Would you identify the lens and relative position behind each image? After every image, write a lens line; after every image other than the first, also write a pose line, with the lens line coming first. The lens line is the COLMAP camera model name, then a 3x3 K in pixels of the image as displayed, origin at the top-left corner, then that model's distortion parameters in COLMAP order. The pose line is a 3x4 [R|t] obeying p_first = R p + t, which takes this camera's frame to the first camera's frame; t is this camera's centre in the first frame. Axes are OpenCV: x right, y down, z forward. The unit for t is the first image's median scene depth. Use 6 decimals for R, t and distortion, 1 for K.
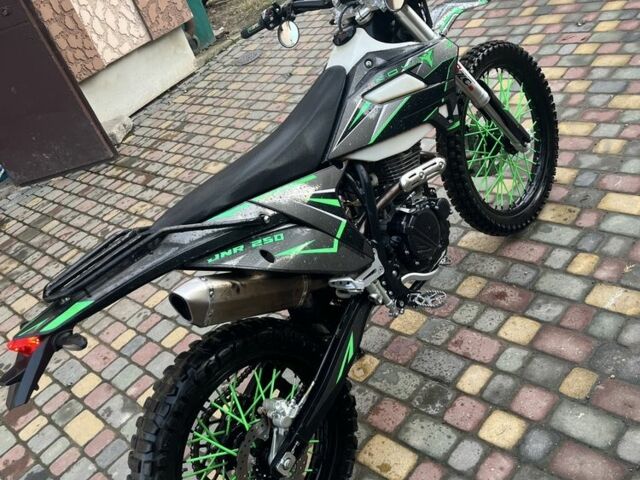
lens RADIAL K [[657.7, 0, 320.0], [0, 657.7, 240.0], [0, 0, 1]] dist [0.003012, 0.028259]
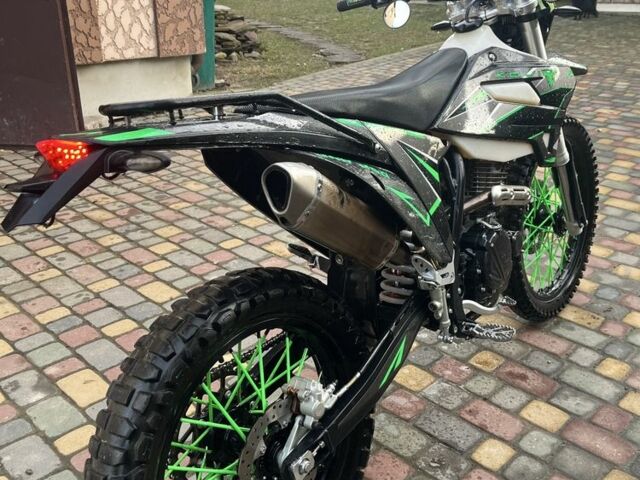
lens RADIAL K [[657.7, 0, 320.0], [0, 657.7, 240.0], [0, 0, 1]] dist [0.003012, 0.028259]
pose [[0.942342, 0.313476, 0.117153, -0.139004], [-0.284909, 0.935147, -0.210538, 0.176513], [-0.175554, 0.165021, 0.970540, 0.167554]]
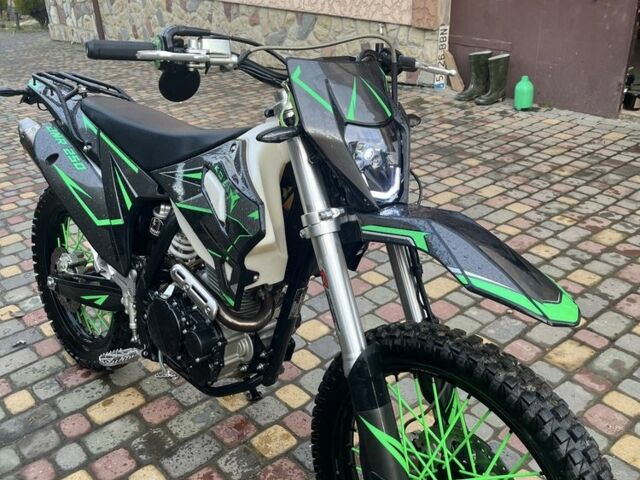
lens RADIAL K [[657.7, 0, 320.0], [0, 657.7, 240.0], [0, 0, 1]] dist [0.003012, 0.028259]
pose [[-0.100812, 0.706377, -0.700620, 0.545083], [-0.485486, 0.579747, 0.654367, -0.608965], [0.868412, 0.406109, 0.284491, 0.731675]]
